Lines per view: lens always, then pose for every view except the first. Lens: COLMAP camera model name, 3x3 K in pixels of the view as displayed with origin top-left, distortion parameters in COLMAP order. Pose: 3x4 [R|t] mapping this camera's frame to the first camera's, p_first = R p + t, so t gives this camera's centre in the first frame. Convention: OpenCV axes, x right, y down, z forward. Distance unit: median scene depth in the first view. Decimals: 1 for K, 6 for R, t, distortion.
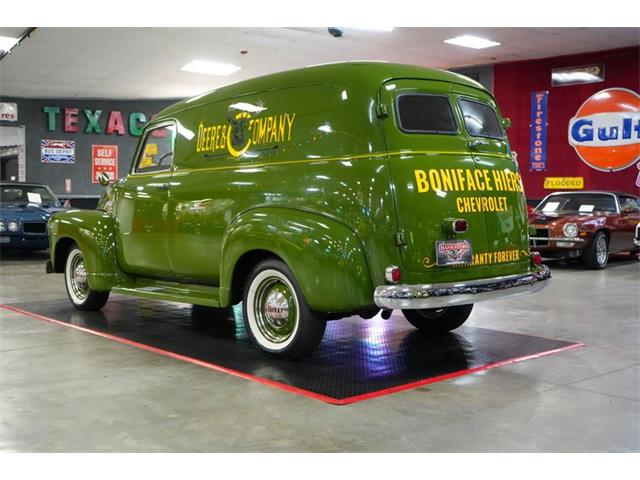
lens RADIAL K [[737.3, 0, 319.4], [0, 737.3, 241.4], [0, 0, 1]] dist [-0.012643, 0.006132]
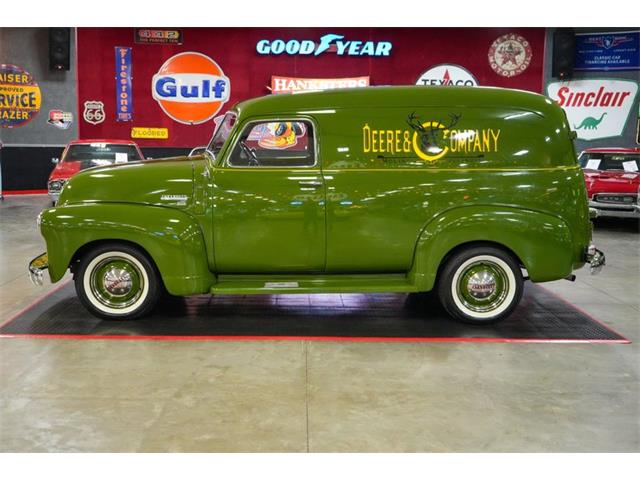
lens RADIAL K [[683.2, 0, 317.0], [0, 683.2, 238.8], [0, 0, 1]] dist [-0.005975, -0.011471]
pose [[0.651377, -0.108169, 0.751004, -0.337978], [0.027779, 0.992522, 0.118862, -0.040611], [-0.758245, -0.056562, 0.649511, 0.139362]]
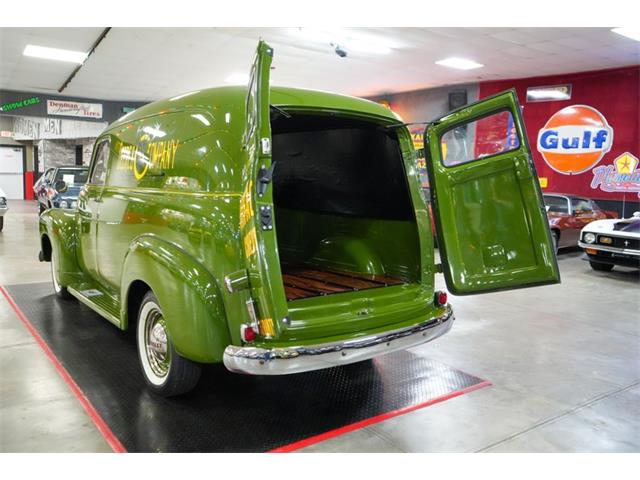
lens RADIAL K [[527.5, 0, 320.9], [0, 527.5, 243.2], [0, 0, 1]] dist [-0.006660, -0.000410]
pose [[0.996016, 0.047321, -0.075586, 0.060657], [-0.041913, 0.996552, 0.071602, -0.029374], [0.078714, -0.068149, 0.994565, 0.101308]]
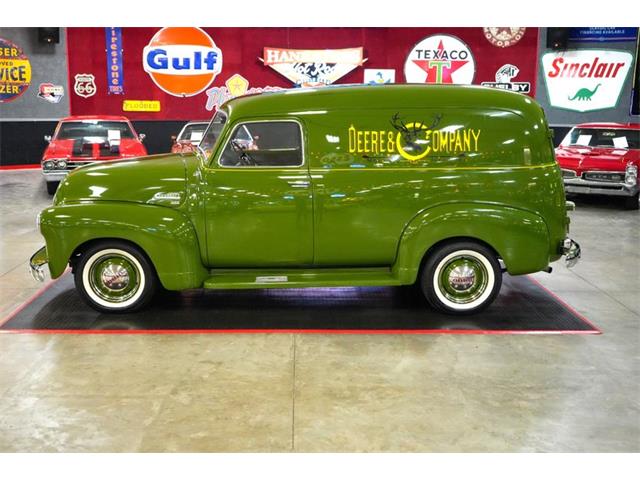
lens RADIAL K [[693.6, 0, 317.7], [0, 693.6, 239.2], [0, 0, 1]] dist [-0.005501, -0.005070]
pose [[0.646167, -0.153111, 0.747680, -0.349207], [0.032360, 0.984285, 0.173597, -0.061361], [-0.762509, -0.087977, 0.640968, 0.122871]]
